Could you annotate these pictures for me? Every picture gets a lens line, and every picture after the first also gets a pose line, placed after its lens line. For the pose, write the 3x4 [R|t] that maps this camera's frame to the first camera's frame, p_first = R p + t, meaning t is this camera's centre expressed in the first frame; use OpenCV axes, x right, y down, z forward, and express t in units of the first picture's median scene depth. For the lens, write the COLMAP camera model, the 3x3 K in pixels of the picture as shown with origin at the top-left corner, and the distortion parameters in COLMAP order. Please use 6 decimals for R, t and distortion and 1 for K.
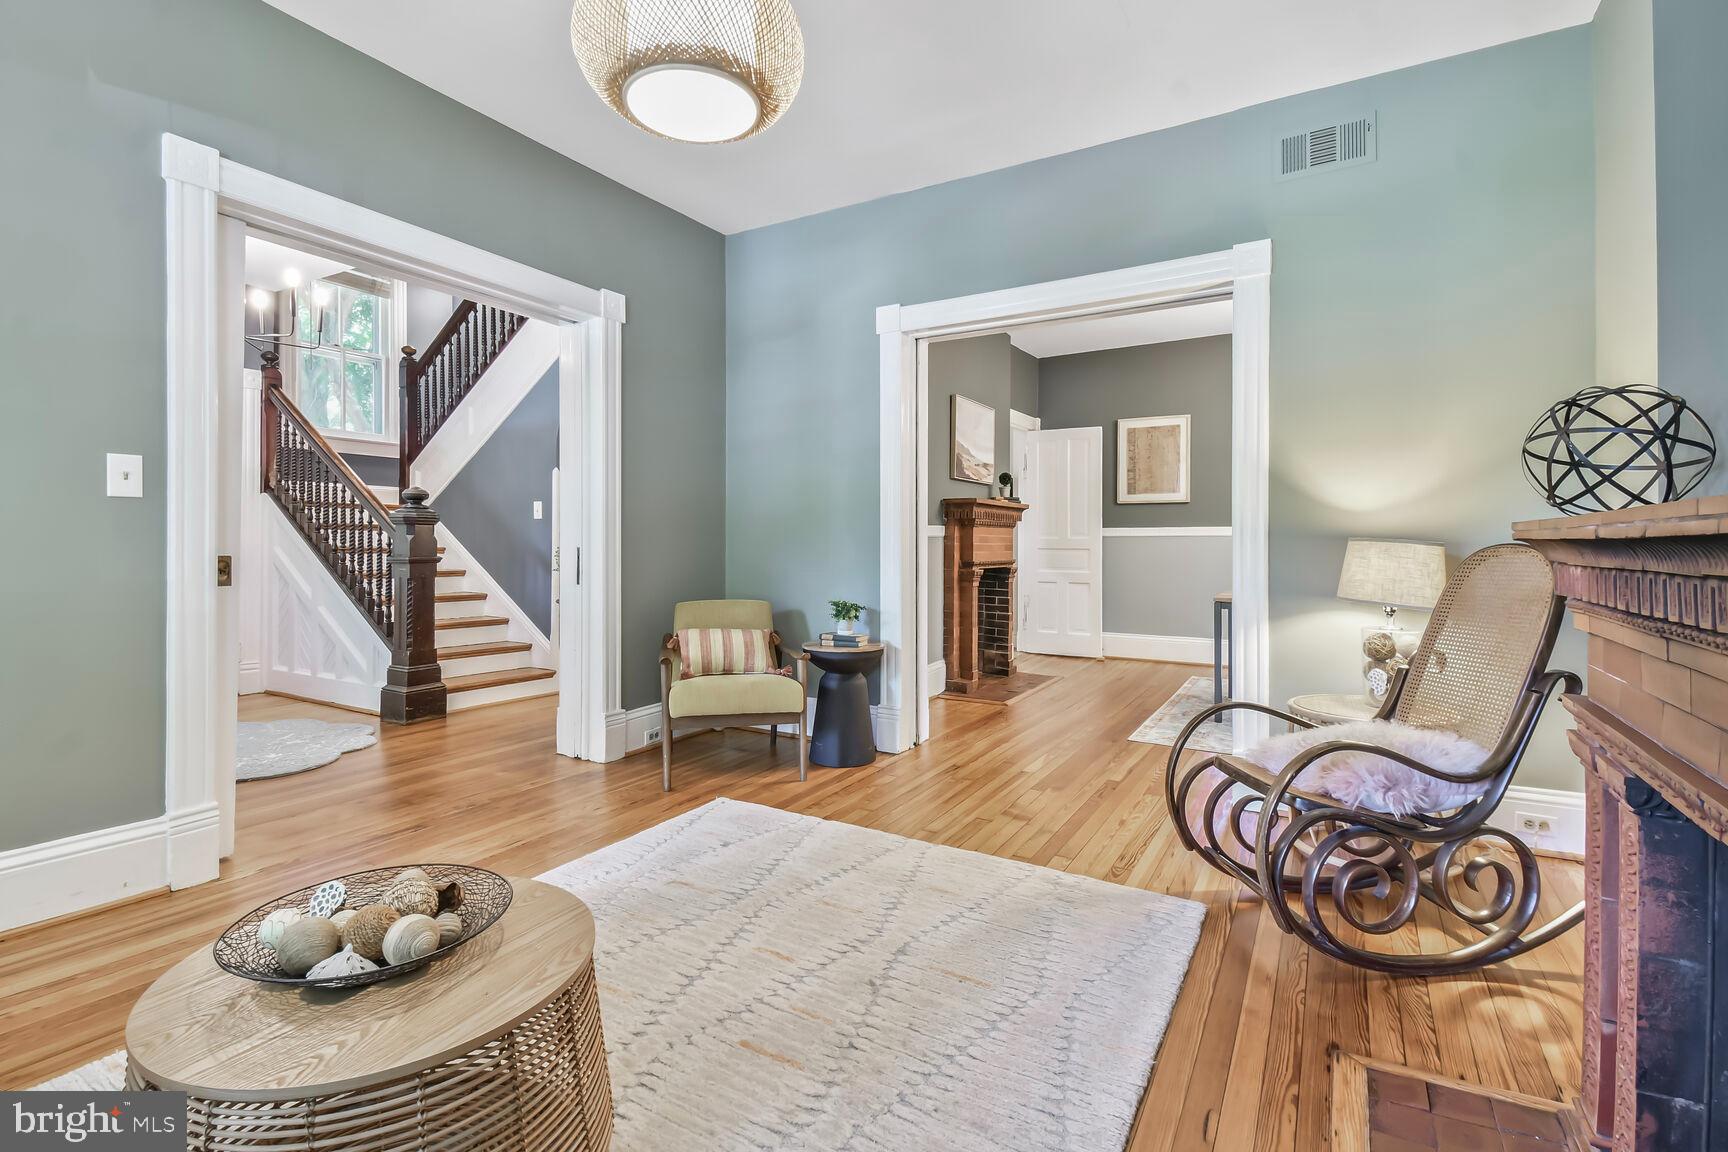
lens RADIAL K [[785.1, 0, 859.0], [0, 785.1, 501.0], [0, 0, 1]] dist [0.025210, -0.020640]
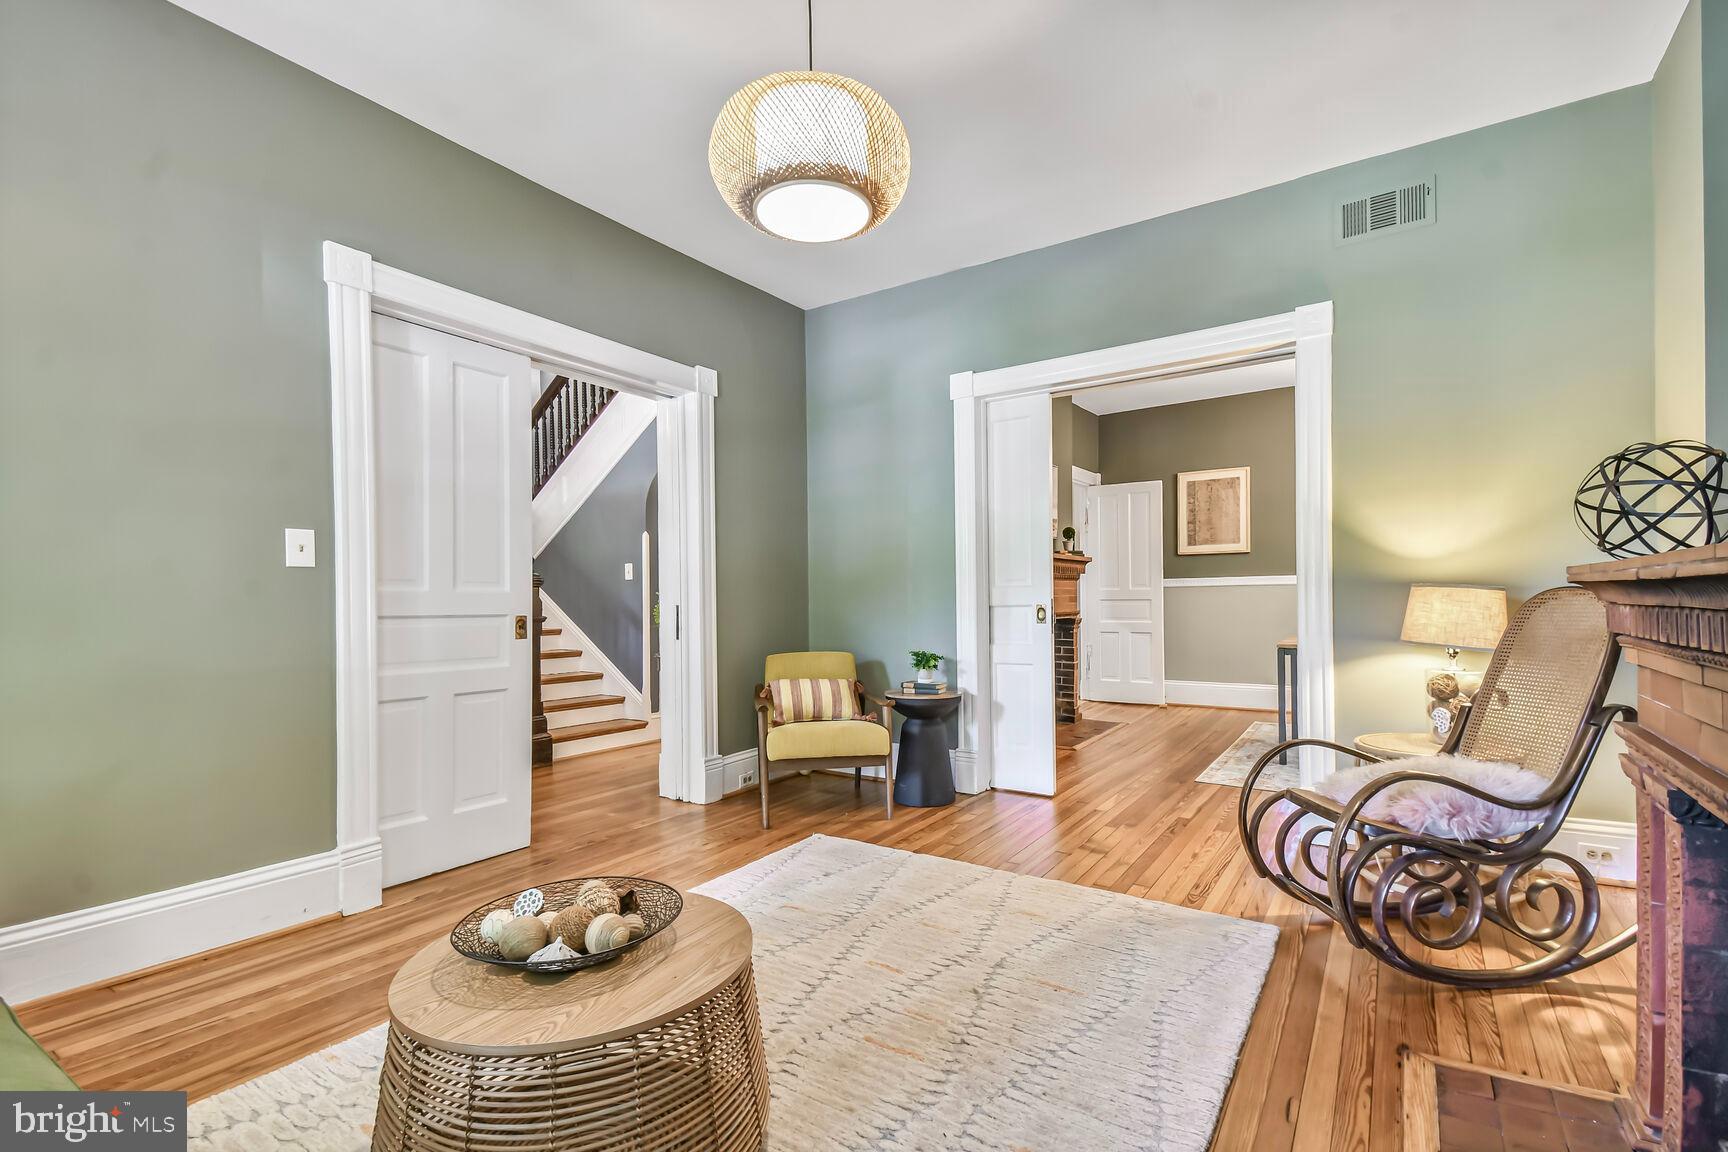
lens RADIAL K [[783.6, 0, 871.7], [0, 783.6, 567.5], [0, 0, 1]] dist [0.027493, -0.021034]
pose [[0.998936, -0.018948, -0.042045, -0.067833], [0.019512, 0.999725, 0.013029, -0.003329], [0.041787, -0.013836, 0.999031, -0.101263]]
